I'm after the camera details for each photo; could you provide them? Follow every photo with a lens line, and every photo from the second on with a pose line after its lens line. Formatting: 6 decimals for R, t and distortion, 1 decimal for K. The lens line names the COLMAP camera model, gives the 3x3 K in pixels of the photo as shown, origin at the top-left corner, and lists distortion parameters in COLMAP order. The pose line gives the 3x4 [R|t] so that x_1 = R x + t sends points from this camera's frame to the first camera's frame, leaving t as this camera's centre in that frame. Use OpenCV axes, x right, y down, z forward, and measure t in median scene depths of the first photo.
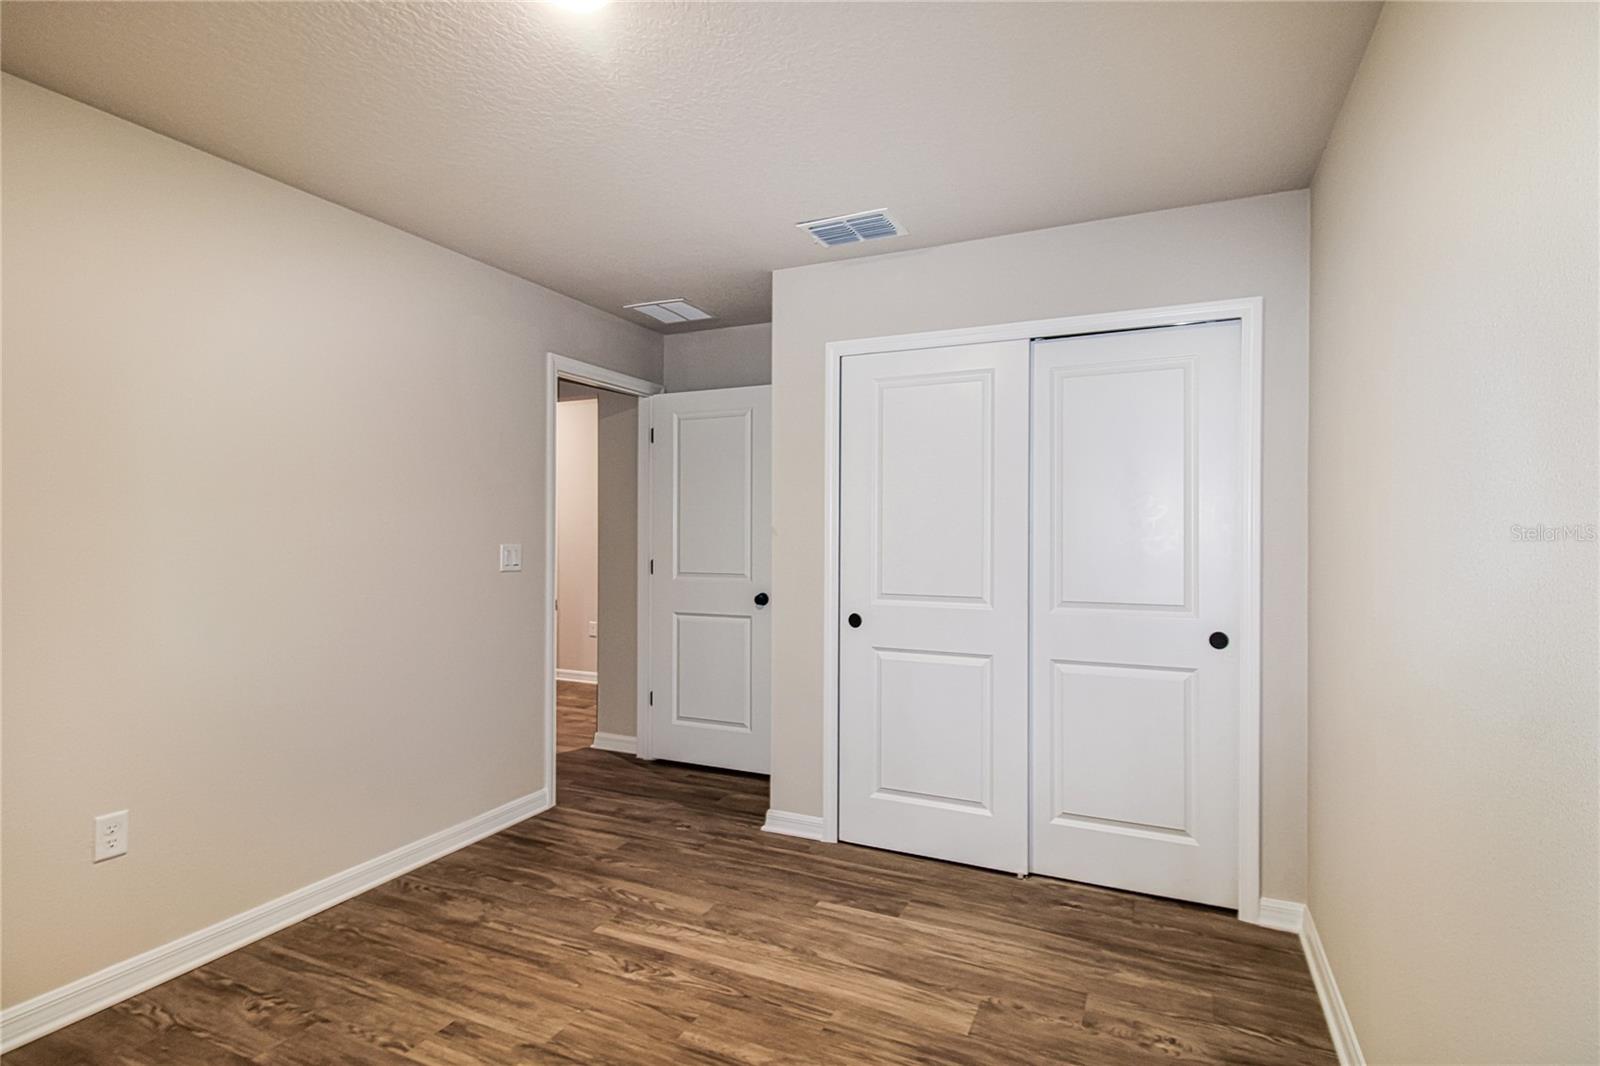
lens RADIAL K [[792.1, 0, 799.5], [0, 792.1, 540.7], [0, 0, 1]] dist [-0.000465, -0.000082]
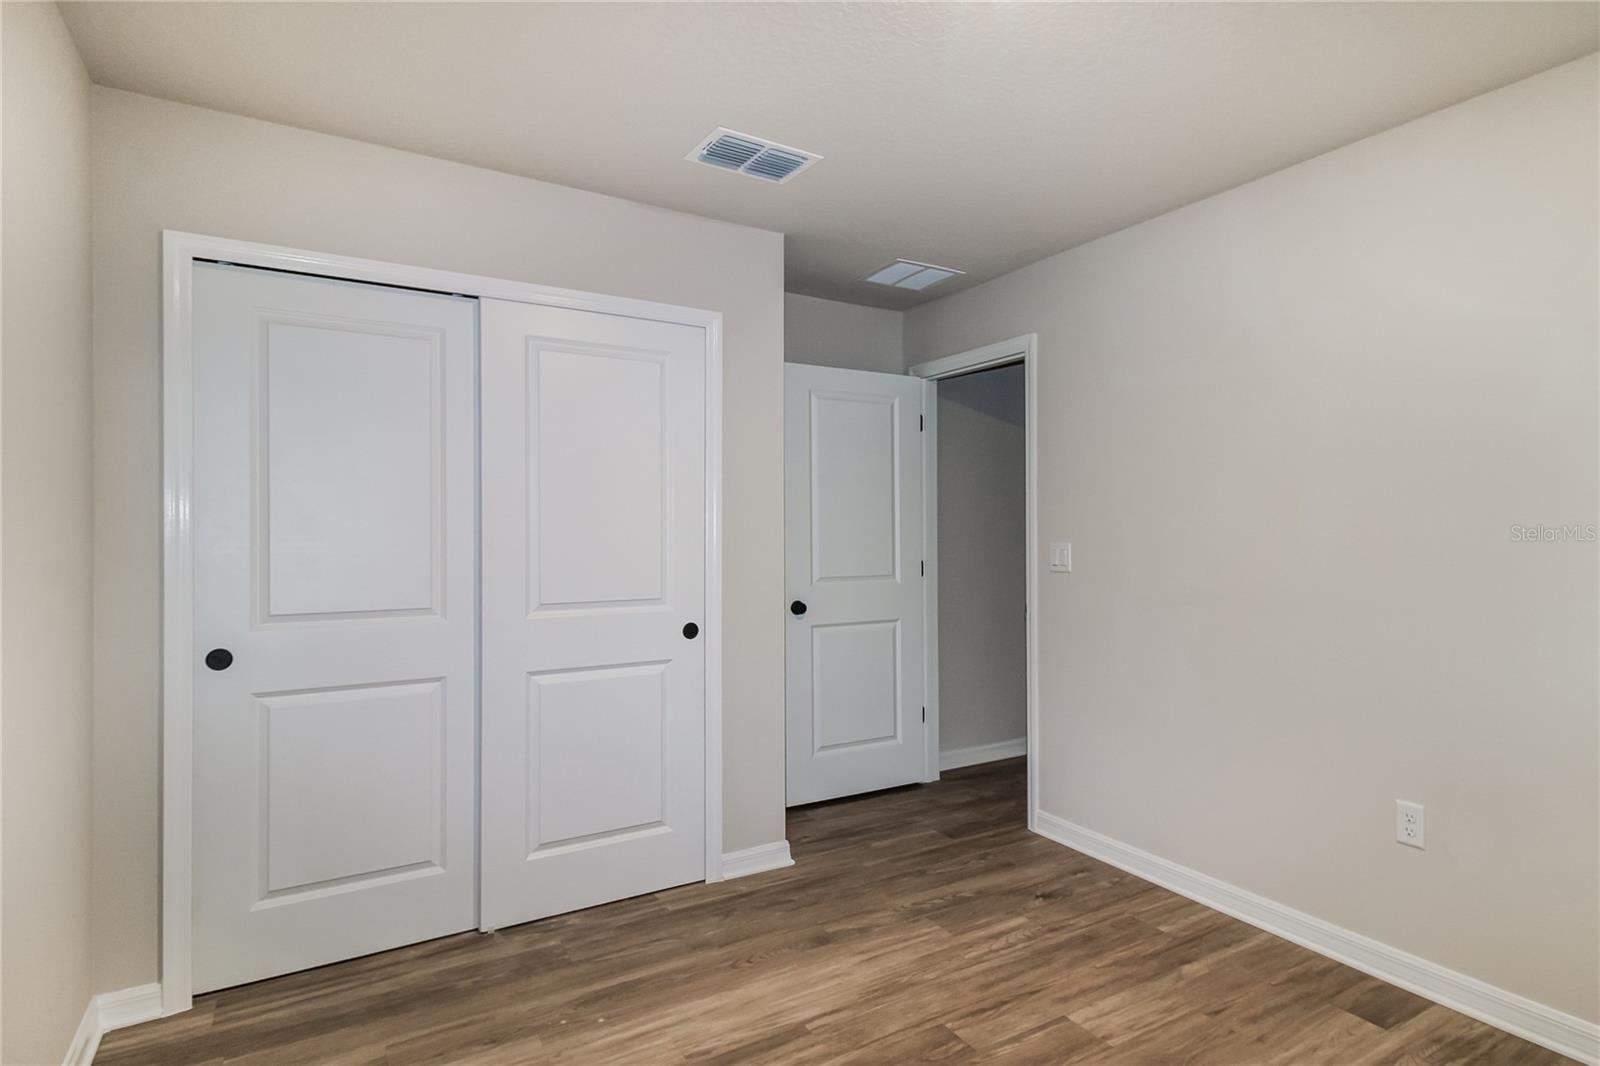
lens RADIAL K [[780.2, 0, 800.0], [0, 780.2, 533.0], [0, 0, 1]] dist [0.000640, 0.000011]
pose [[0.584173, 0.000685, 0.811629, -0.222860], [0.002214, 0.999995, -0.002437, -0.000971], [-0.811626, 0.003221, 0.584168, 0.267380]]
